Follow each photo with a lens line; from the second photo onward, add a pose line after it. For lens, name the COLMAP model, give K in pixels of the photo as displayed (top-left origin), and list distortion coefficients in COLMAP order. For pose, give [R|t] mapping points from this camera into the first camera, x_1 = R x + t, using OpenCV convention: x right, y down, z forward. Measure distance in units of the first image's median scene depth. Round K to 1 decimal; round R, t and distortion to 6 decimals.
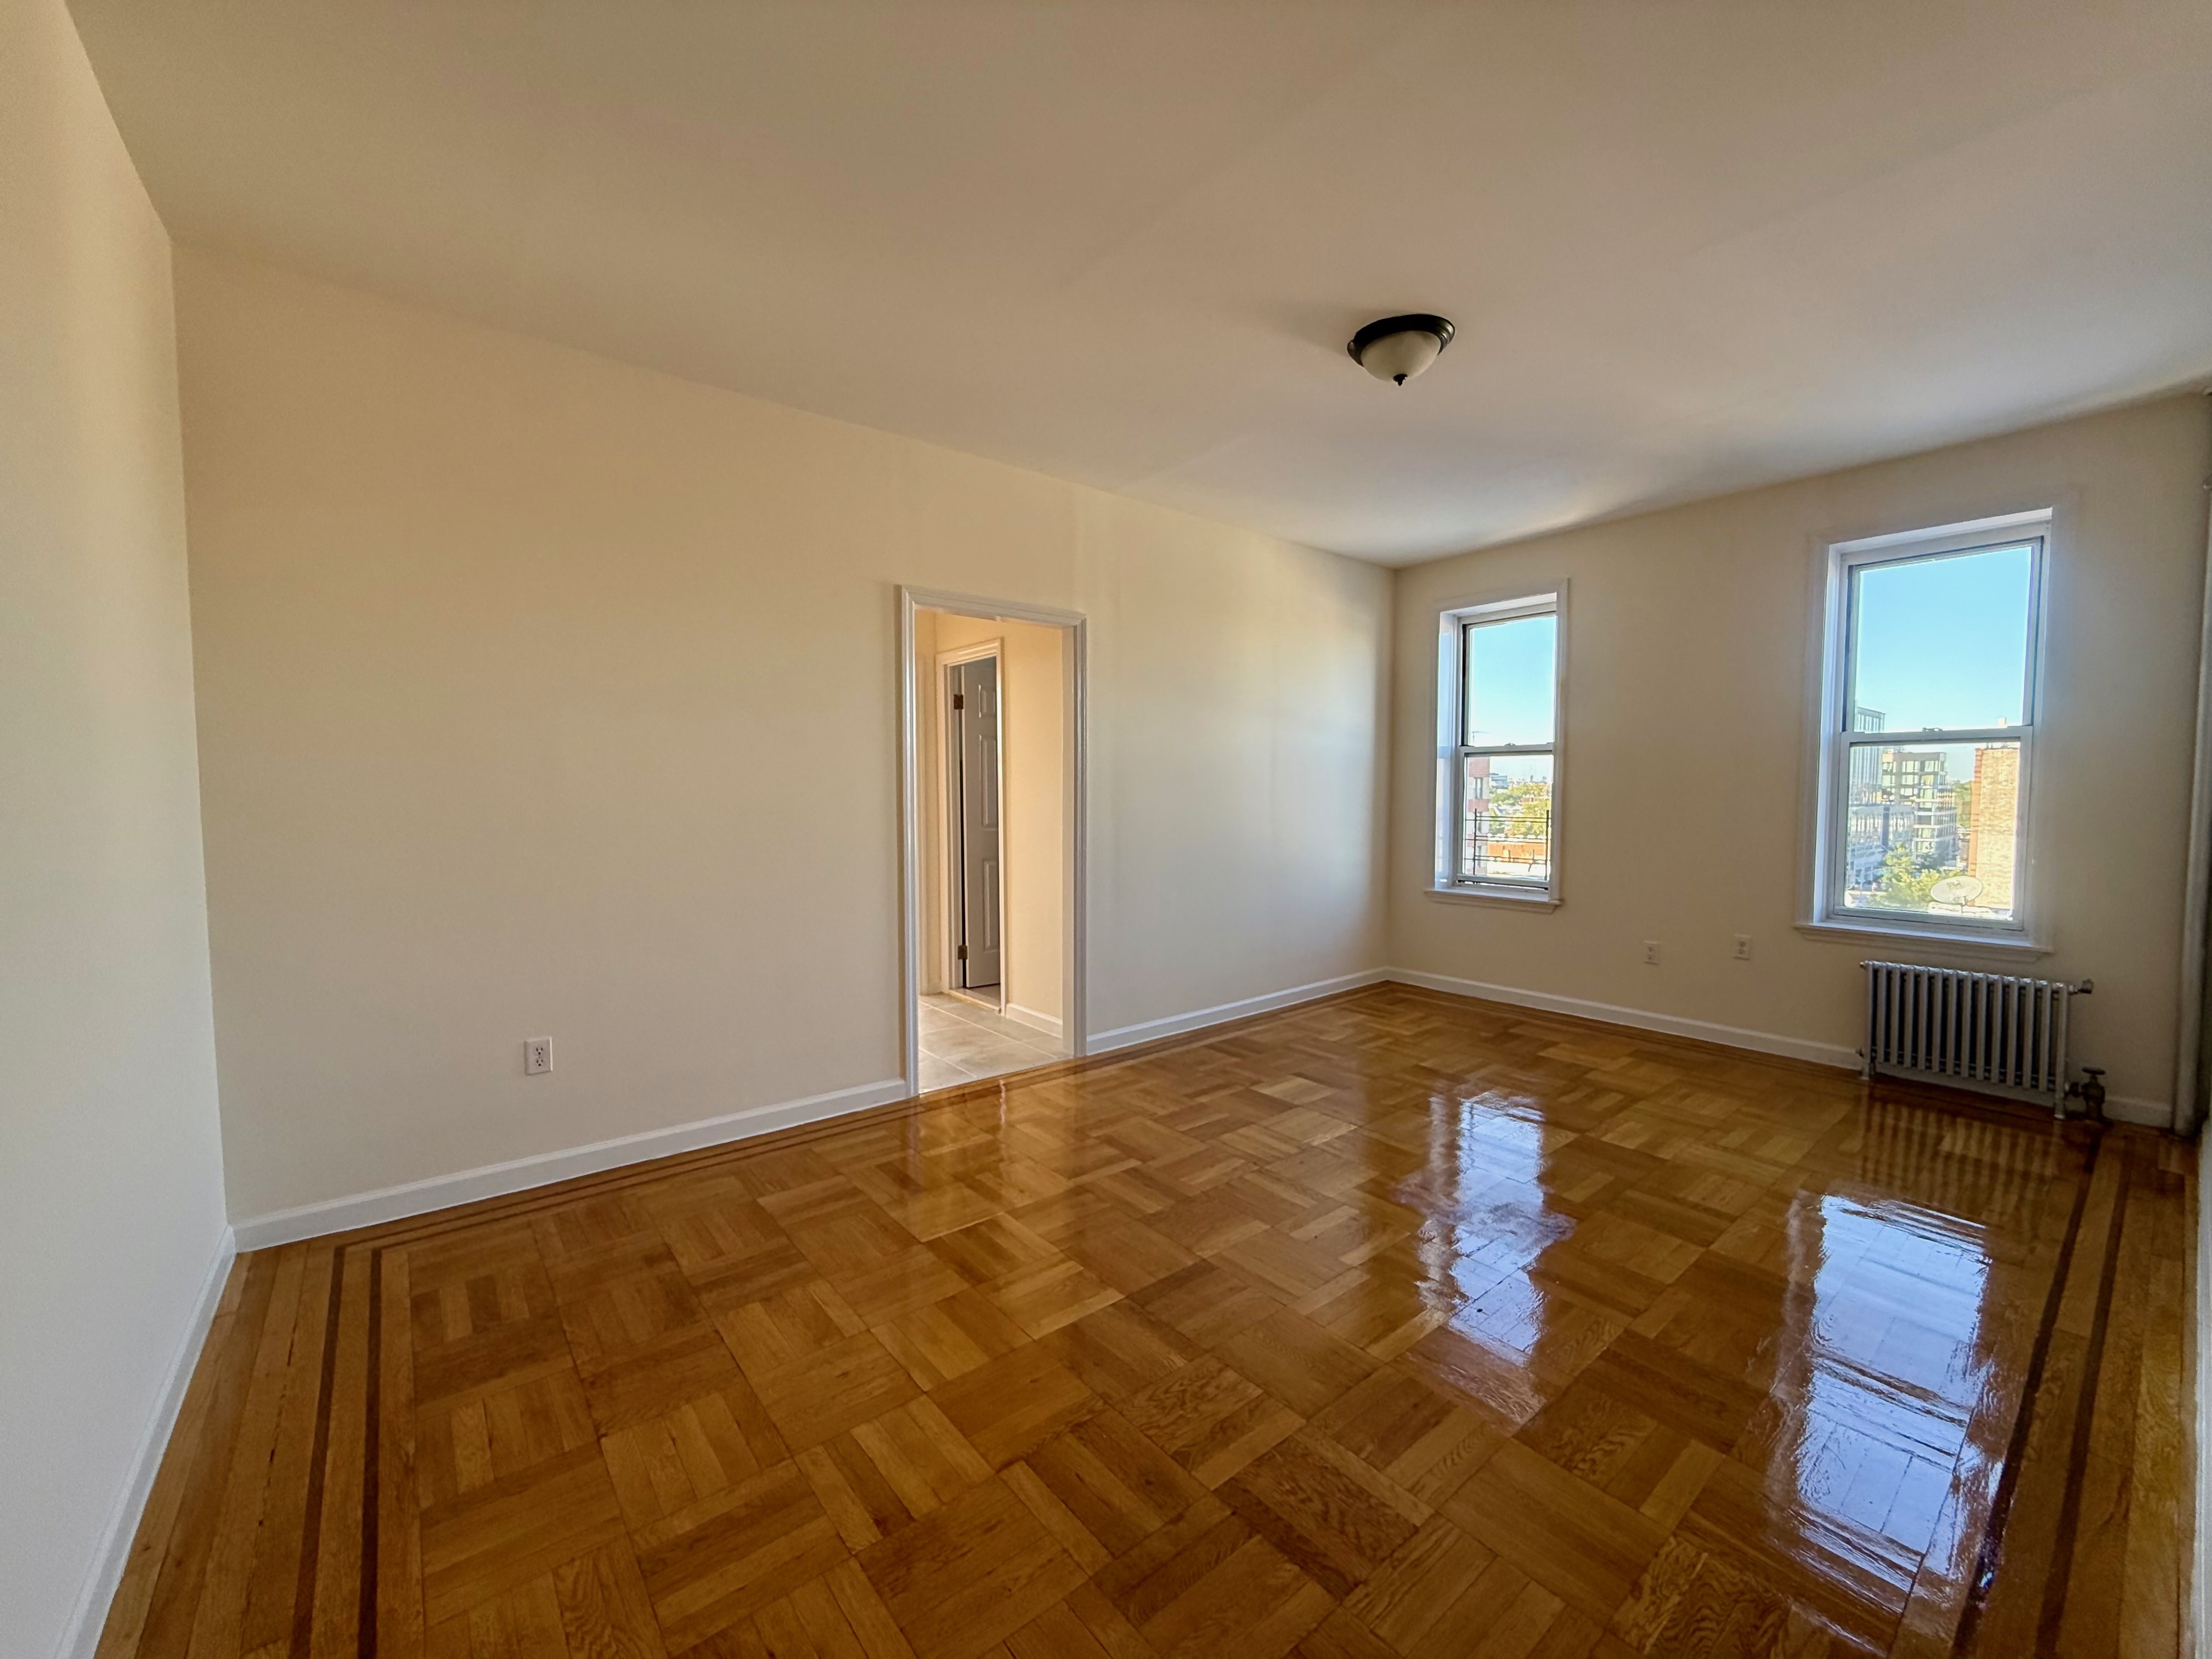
lens RADIAL K [[880.8, 0, 1104.0], [0, 880.8, 832.4], [0, 0, 1]] dist [-0.000131, 0.000247]
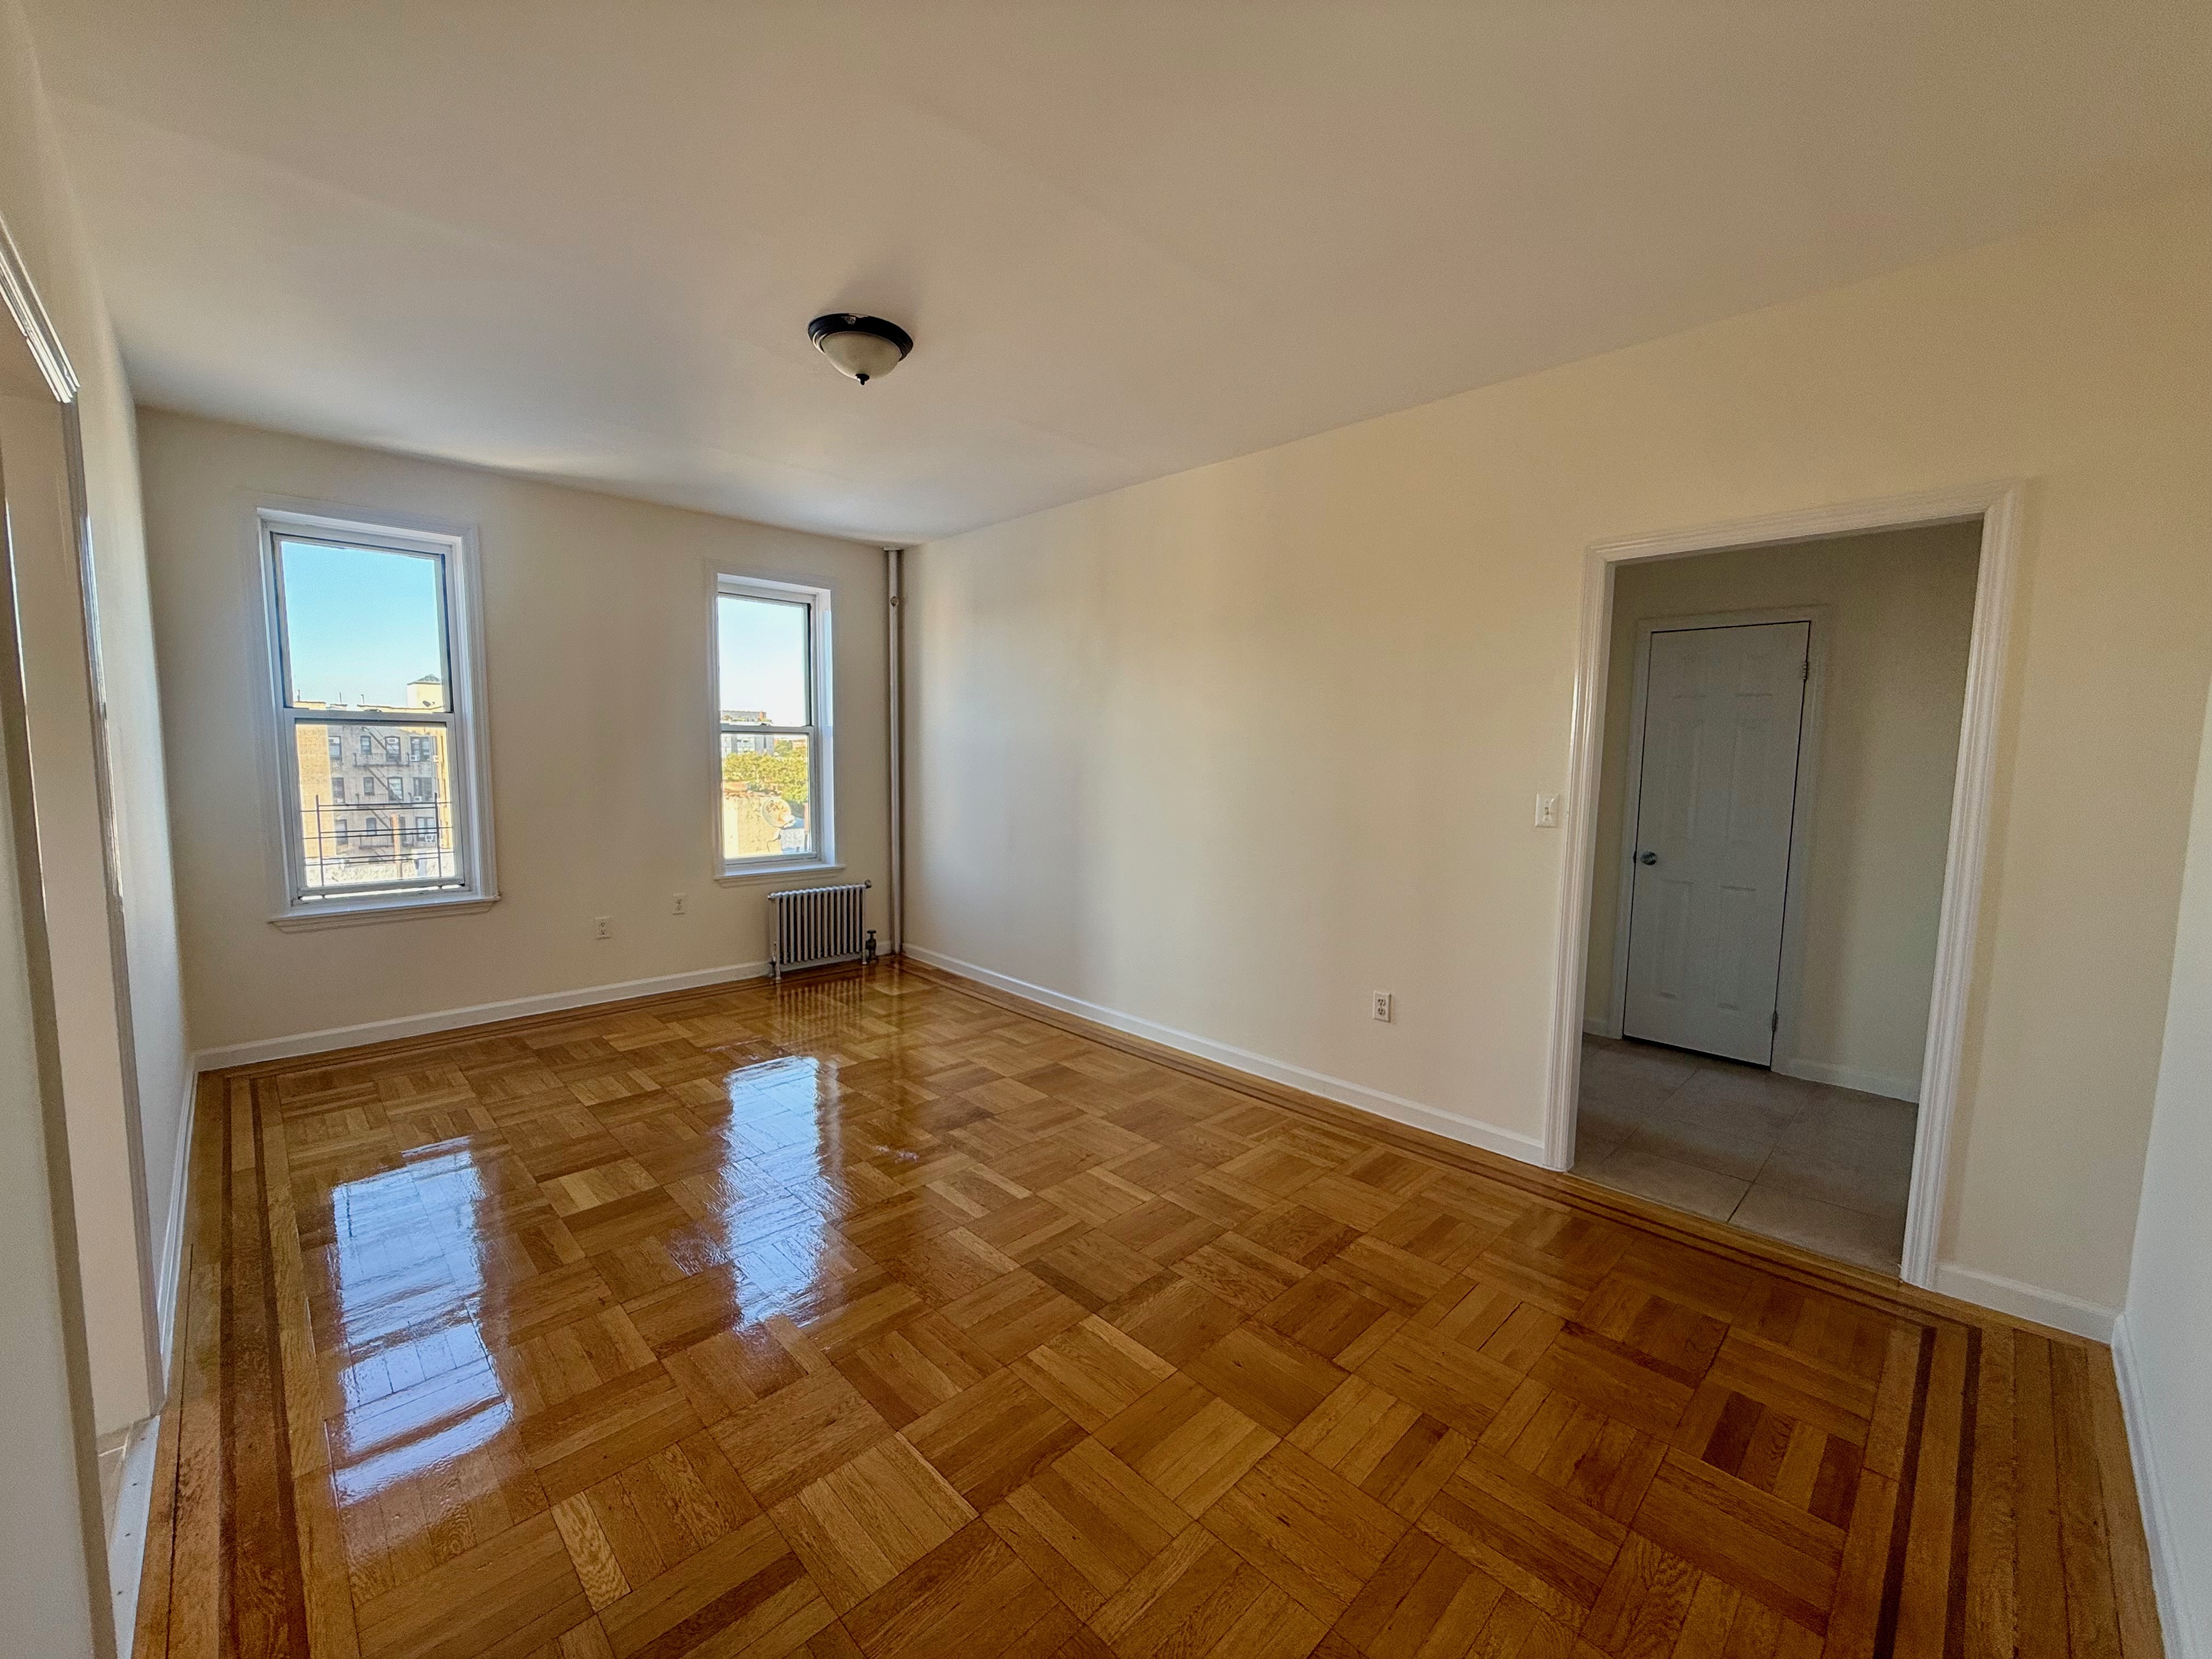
lens RADIAL K [[880.8, 0, 1104.0], [0, 880.8, 832.4], [0, 0, 1]] dist [-0.000131, 0.000247]
pose [[-0.097365, -0.092779, 0.990915, -0.544837], [0.034014, 0.994754, 0.096480, -0.065428], [-0.994667, 0.043099, -0.093698, 0.632459]]
